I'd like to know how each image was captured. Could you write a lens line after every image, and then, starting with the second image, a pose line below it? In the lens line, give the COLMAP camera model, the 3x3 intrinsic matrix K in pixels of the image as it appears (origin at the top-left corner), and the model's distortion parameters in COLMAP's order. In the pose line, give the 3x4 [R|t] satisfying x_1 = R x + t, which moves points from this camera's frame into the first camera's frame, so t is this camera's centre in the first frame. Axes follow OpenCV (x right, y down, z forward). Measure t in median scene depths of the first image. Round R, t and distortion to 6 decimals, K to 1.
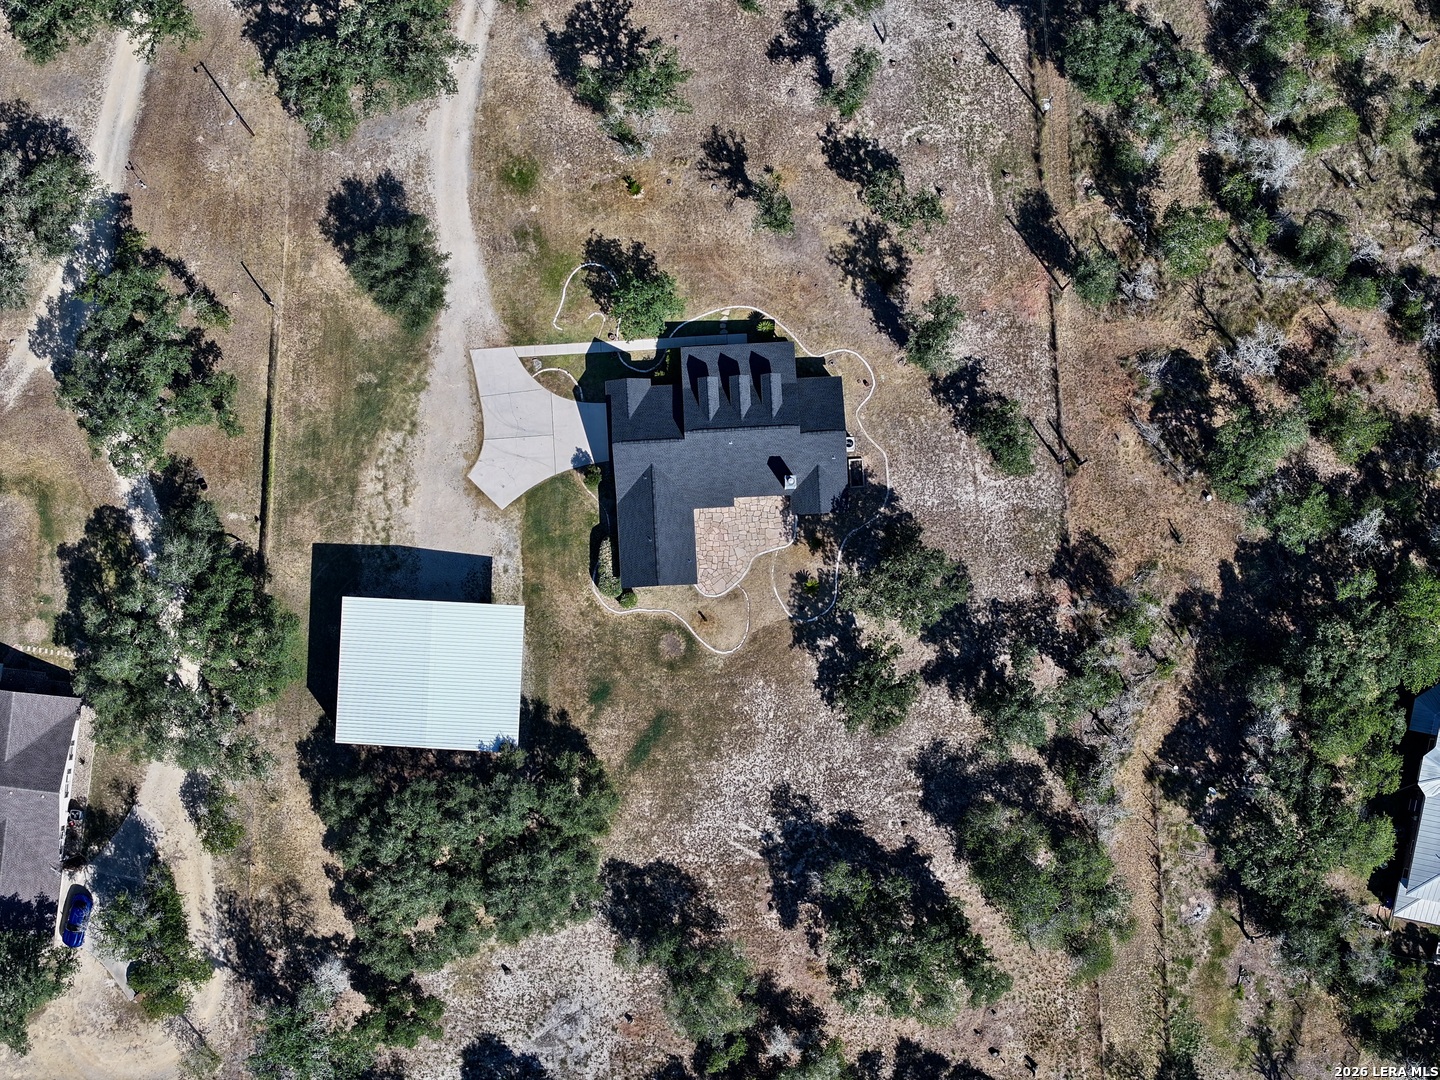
lens RADIAL K [[2913.9, 0, 718.5], [0, 2913.9, 546.6], [0, 0, 1]] dist [-0.006813, 0.000000]
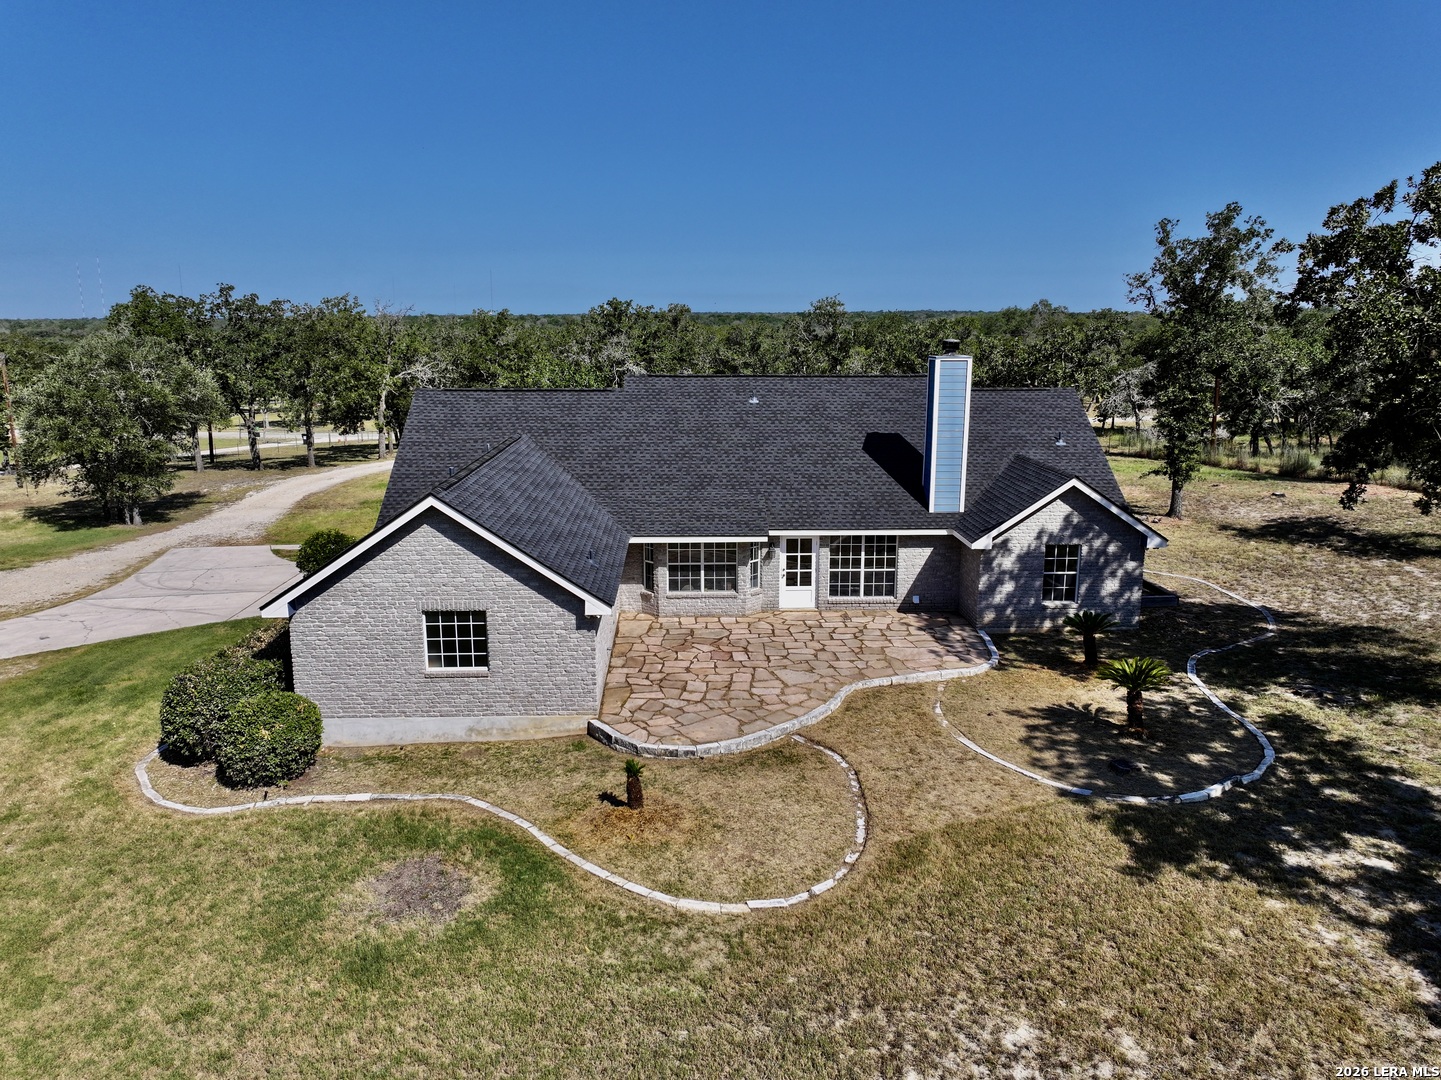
lens RADIAL K [[1019.8, 0, 731.1], [0, 1019.8, 535.7], [0, 0, 1]] dist [-0.008669, 0.016929]
pose [[0.999970, 0.005232, -0.005680, 0.002178], [-0.006753, 0.235581, -0.971831, 0.085507], [-0.003747, 0.971841, 0.235609, 0.967363]]
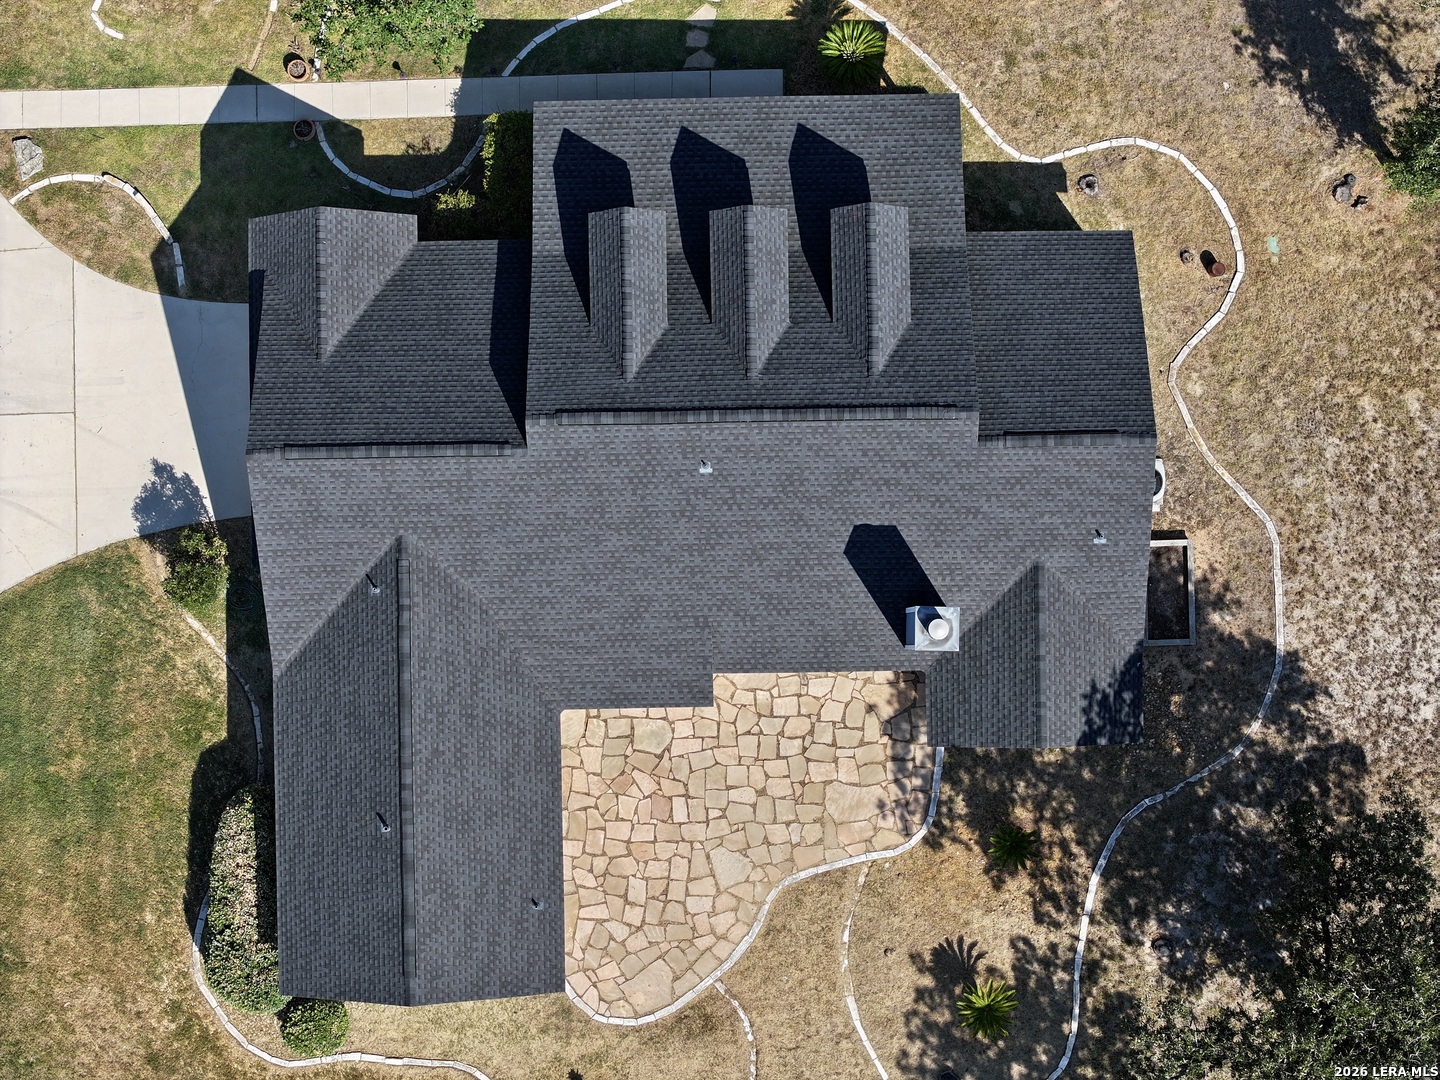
lens RADIAL K [[2914.4, 0, 721.2], [0, 2914.4, 532.6], [0, 0, 1]] dist [-0.178476, 0.000000]
pose [[0.999318, 0.036100, -0.007760, 0.007566], [-0.036083, 0.999346, 0.002313, -0.029909], [0.007839, -0.002031, 0.999967, 0.728608]]
